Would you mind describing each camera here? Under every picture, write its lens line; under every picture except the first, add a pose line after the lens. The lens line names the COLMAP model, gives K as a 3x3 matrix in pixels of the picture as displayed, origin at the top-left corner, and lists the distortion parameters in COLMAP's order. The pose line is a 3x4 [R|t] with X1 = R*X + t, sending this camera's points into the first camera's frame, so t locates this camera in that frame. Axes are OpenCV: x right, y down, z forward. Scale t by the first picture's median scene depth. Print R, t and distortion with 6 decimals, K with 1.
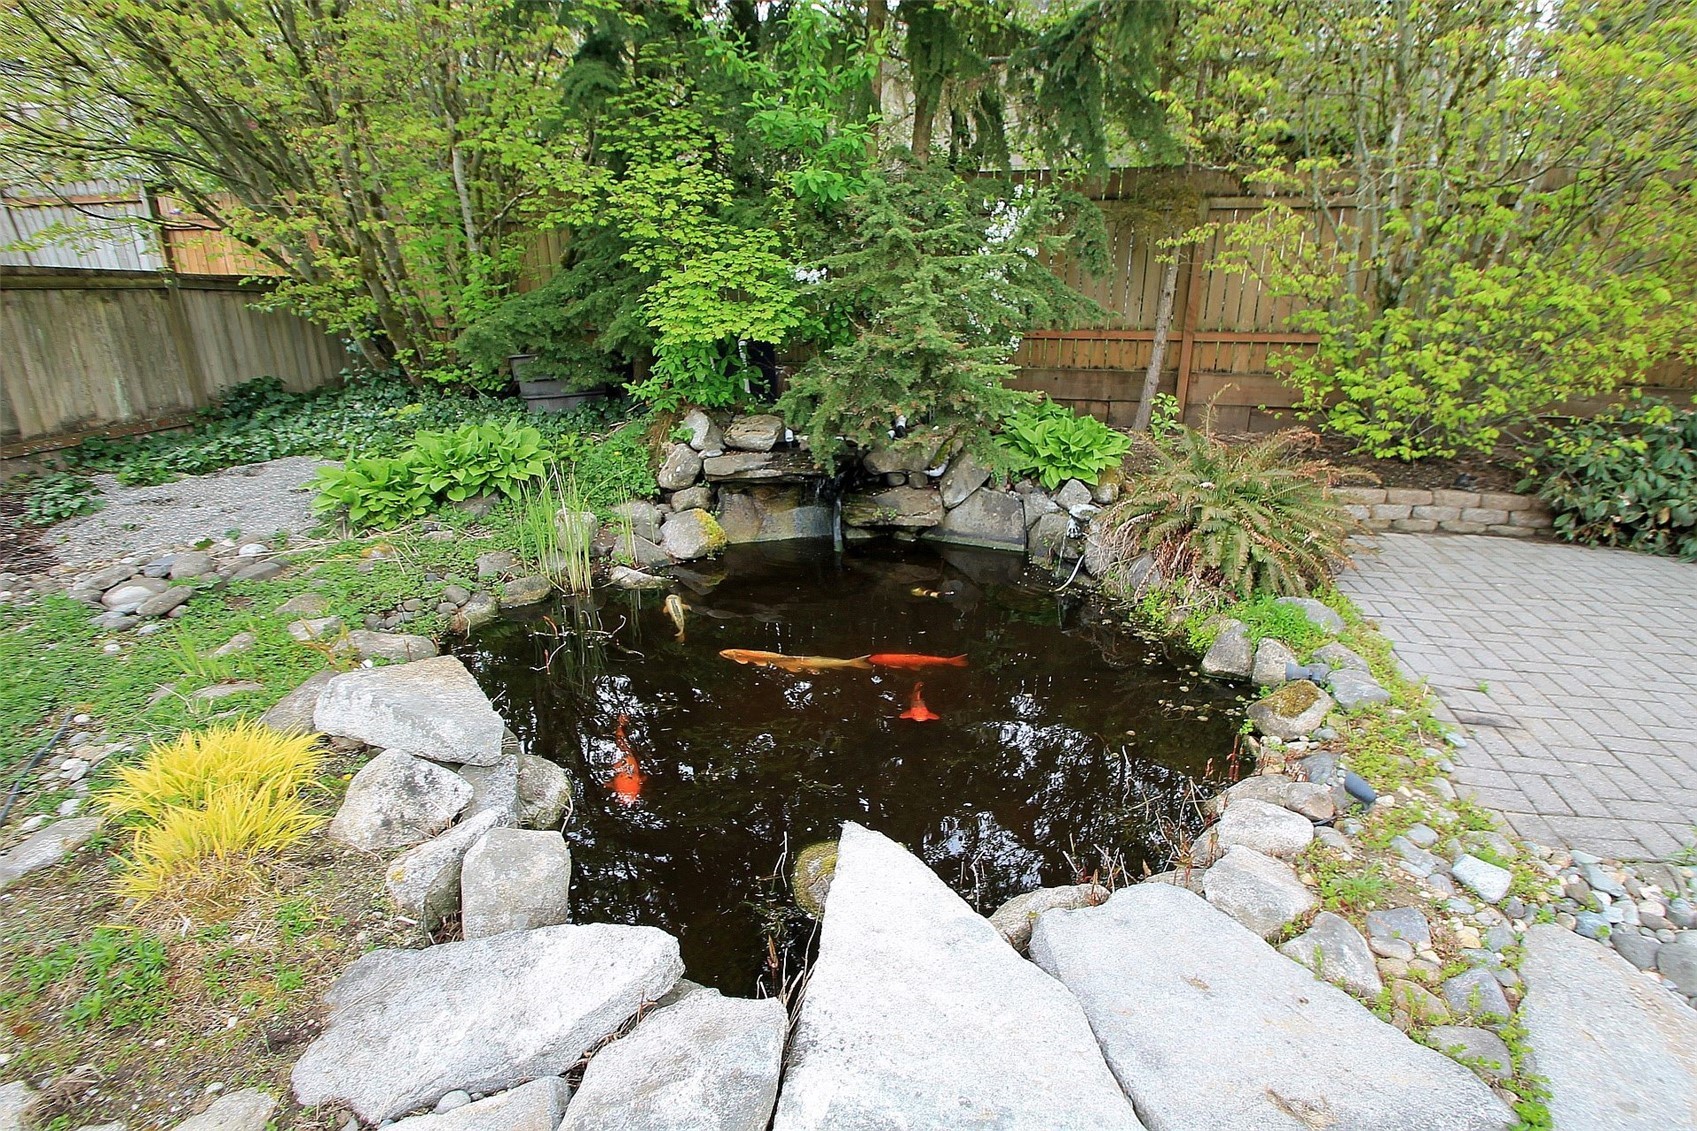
lens RADIAL K [[813.6, 0, 877.7], [0, 813.6, 554.8], [0, 0, 1]] dist [0.001158, -0.008570]
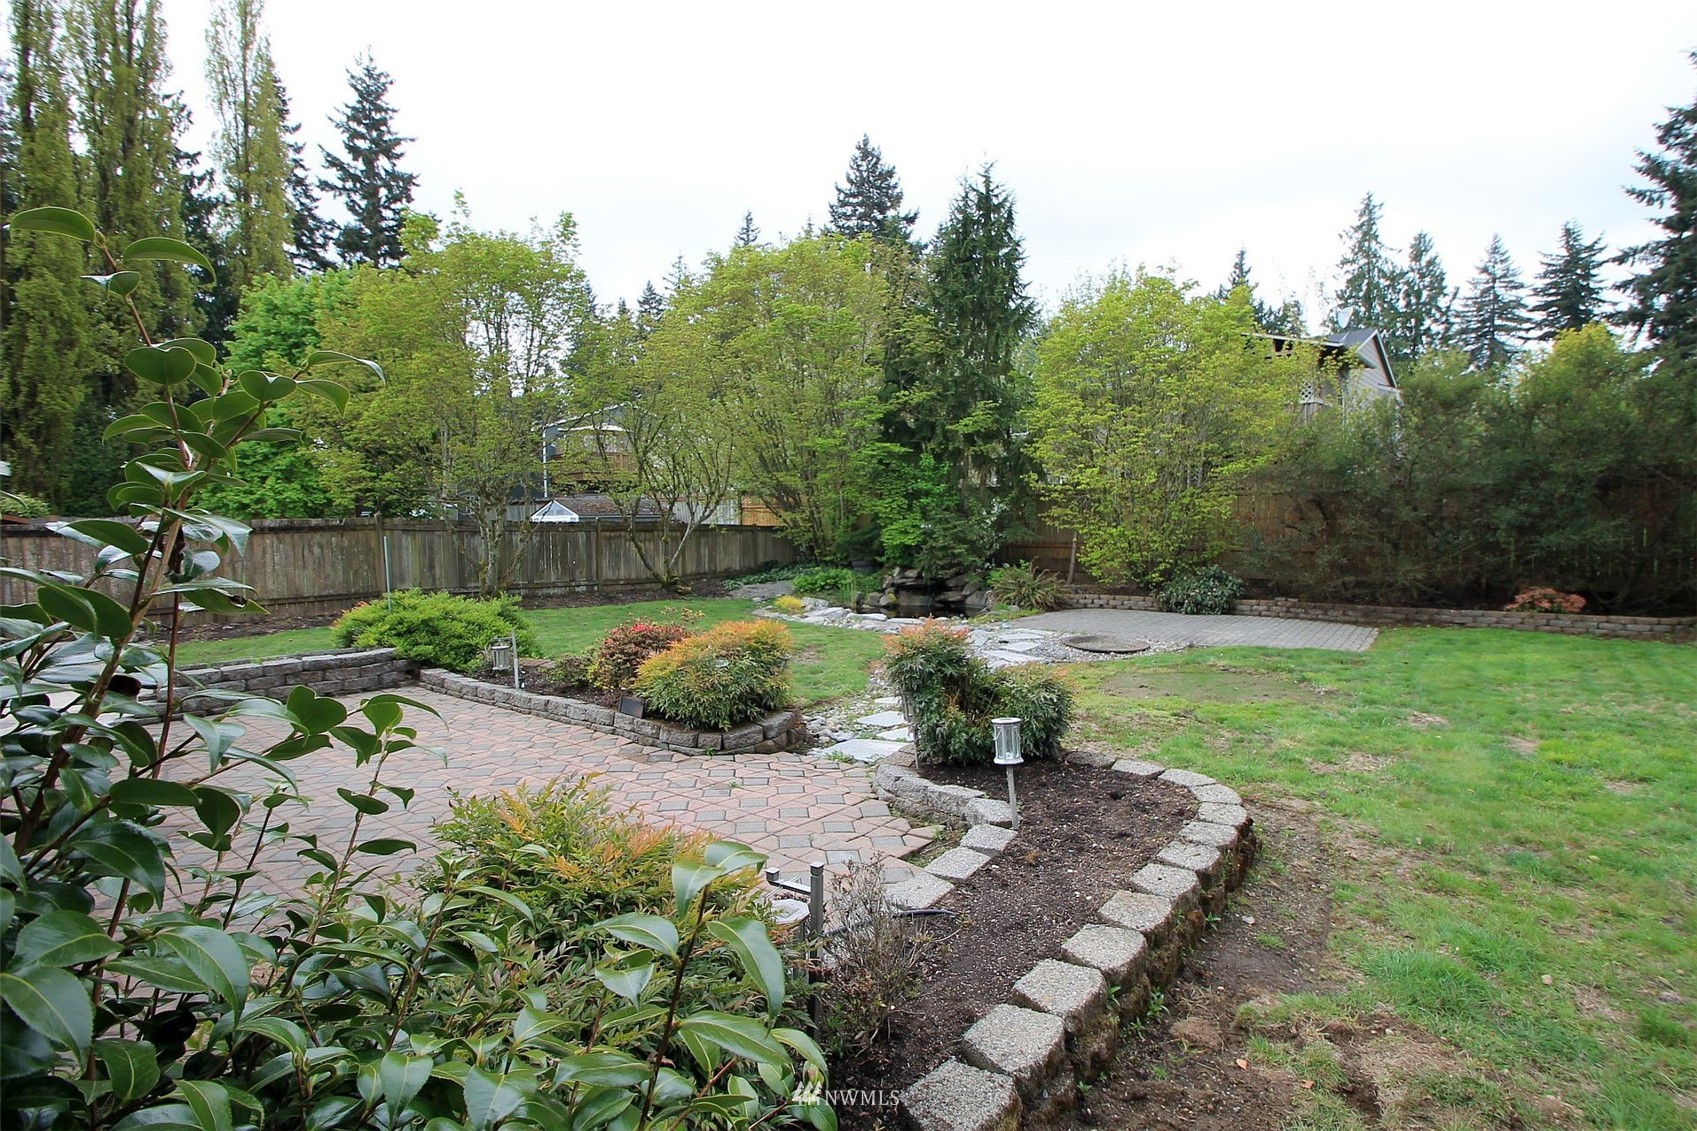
lens RADIAL K [[813.6, 0, 846.3], [0, 813.6, 557.1], [0, 0, 1]] dist [0.001158, -0.008570]
pose [[0.895404, 0.006946, -0.445200, 1.102014], [-0.127366, 0.962093, -0.241154, 0.629167], [0.426649, 0.272633, 0.862347, -1.995812]]
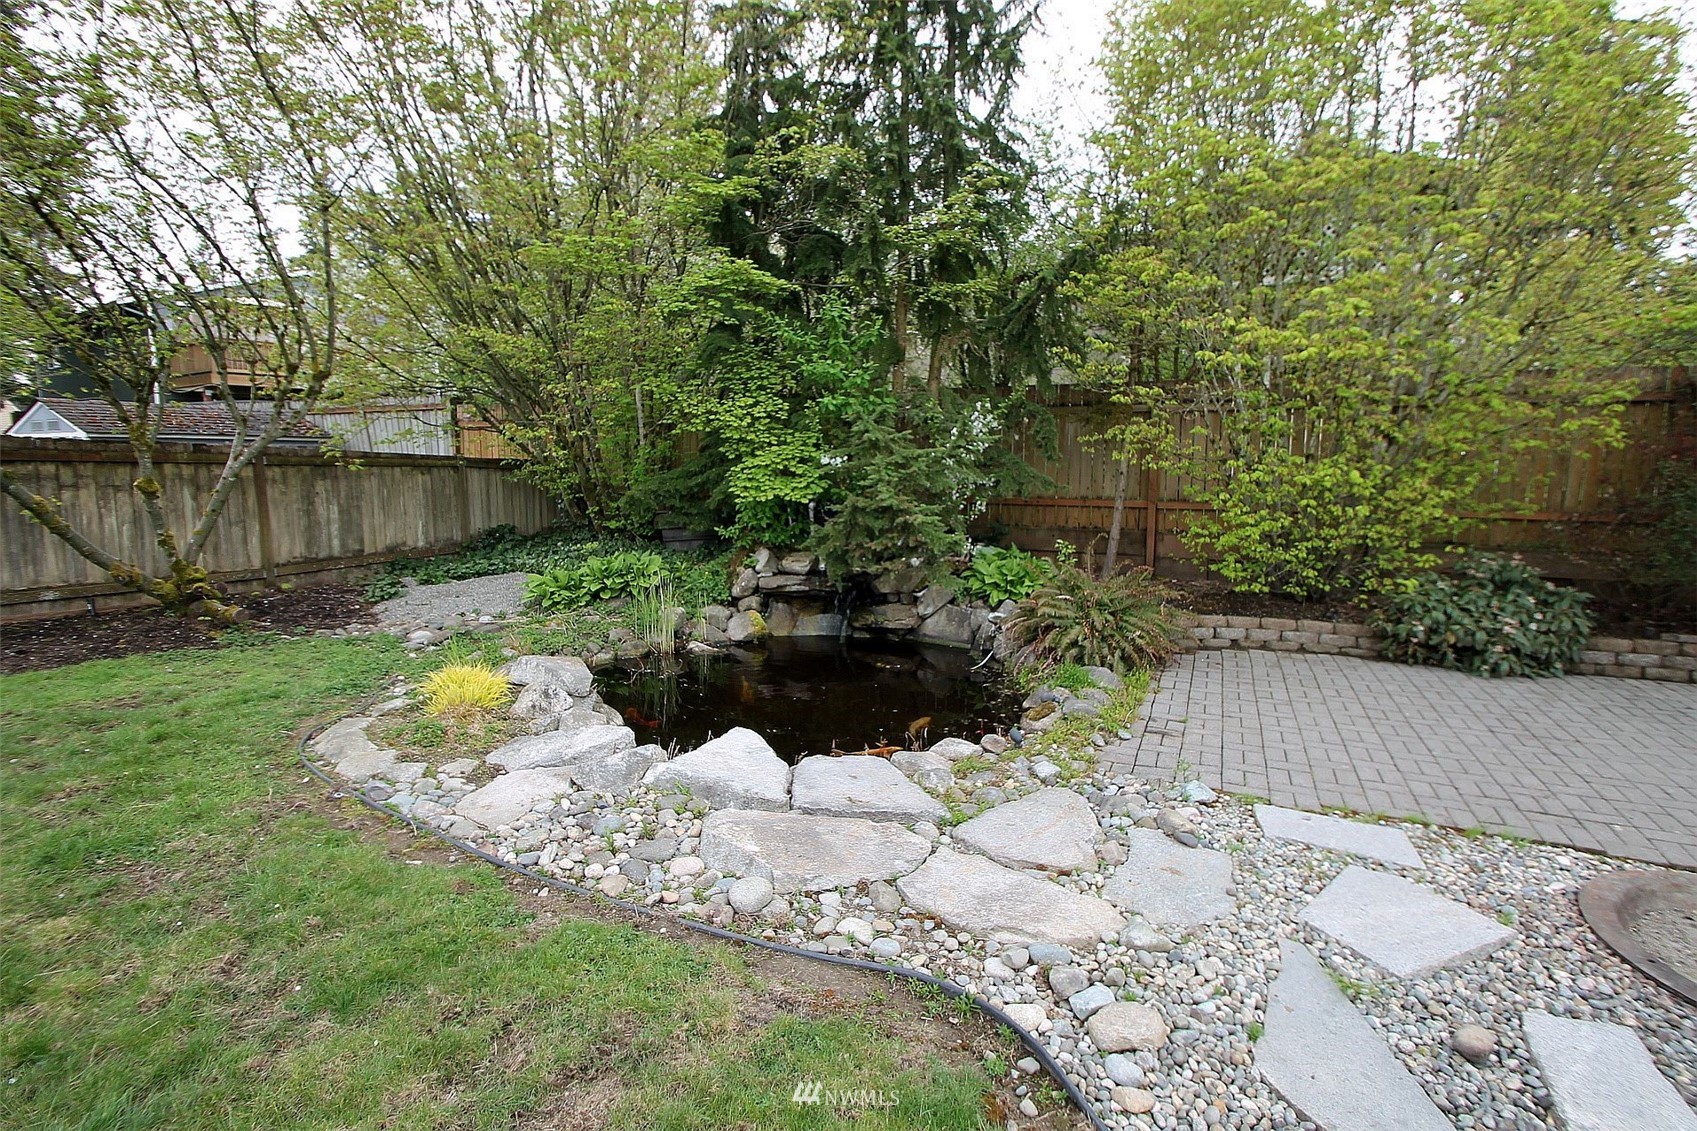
lens RADIAL K [[813.6, 0, 865.8], [0, 813.6, 552.5], [0, 0, 1]] dist [0.001158, -0.008570]
pose [[0.977628, 0.024205, -0.208946, 0.291680], [-0.067355, 0.977076, -0.201954, 0.127620], [0.199268, 0.211510, 0.956847, -0.407396]]
